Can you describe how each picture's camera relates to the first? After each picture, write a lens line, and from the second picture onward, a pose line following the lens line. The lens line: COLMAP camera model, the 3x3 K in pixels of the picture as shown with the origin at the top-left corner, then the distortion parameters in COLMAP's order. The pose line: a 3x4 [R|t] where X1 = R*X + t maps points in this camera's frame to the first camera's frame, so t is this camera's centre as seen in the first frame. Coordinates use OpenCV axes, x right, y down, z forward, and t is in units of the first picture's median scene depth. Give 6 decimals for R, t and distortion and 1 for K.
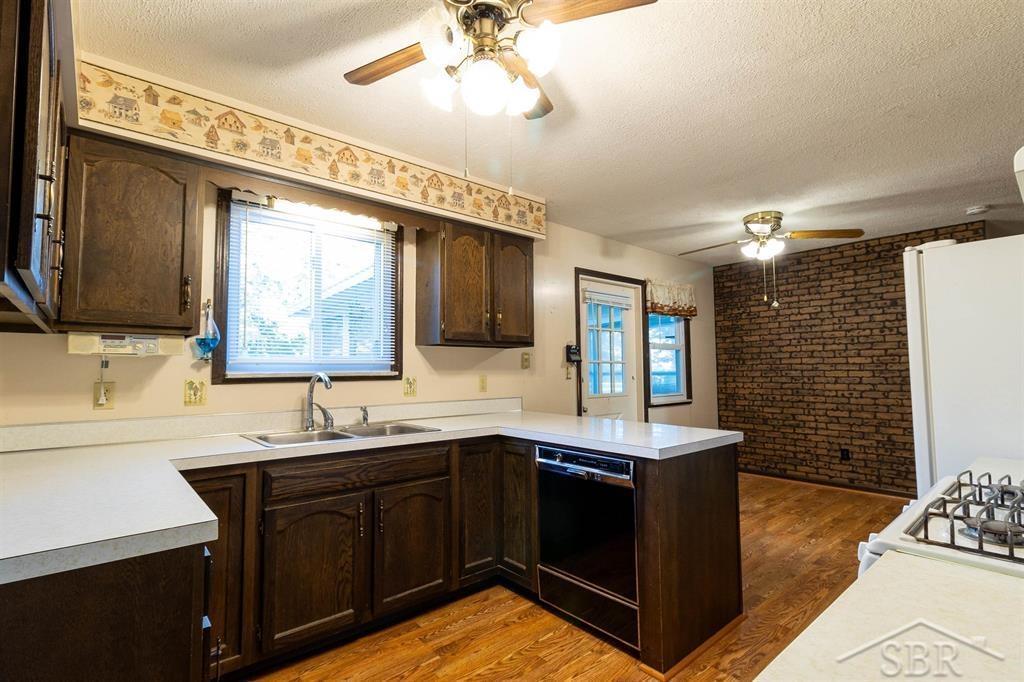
lens RADIAL K [[480.4, 0, 510.2], [0, 480.4, 338.2], [0, 0, 1]] dist [0.004998, -0.001517]
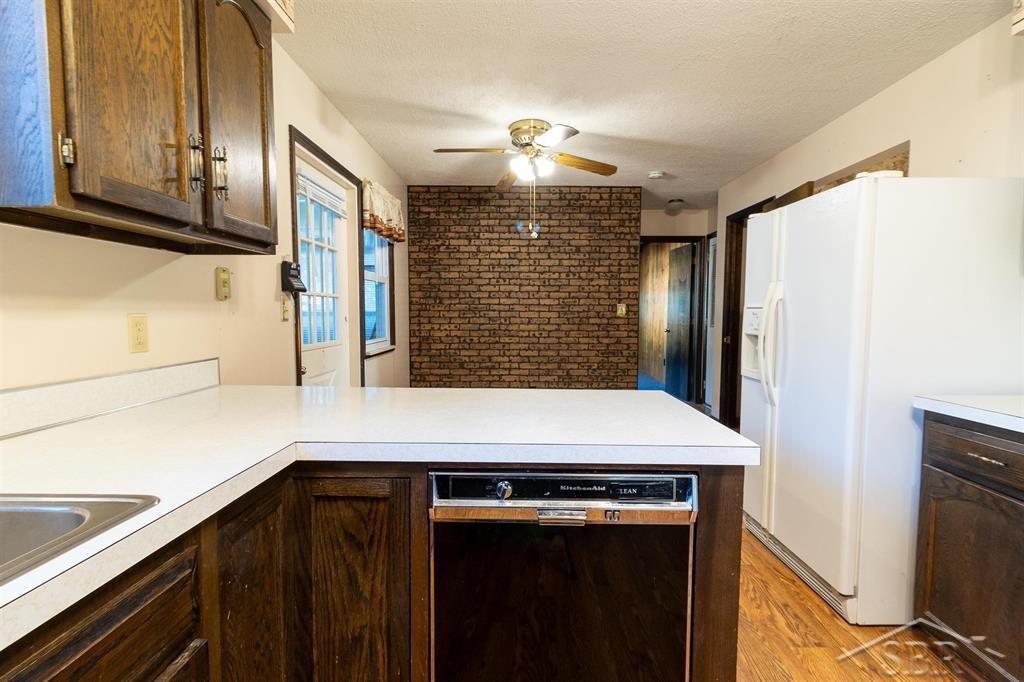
lens RADIAL K [[480.4, 0, 513.9], [0, 480.4, 342.2], [0, 0, 1]] dist [0.004998, -0.001517]
pose [[0.651665, -0.038117, 0.757549, -0.117746], [-0.060555, 0.992934, 0.102051, 0.029623], [-0.756086, -0.112376, 0.644752, 0.355841]]
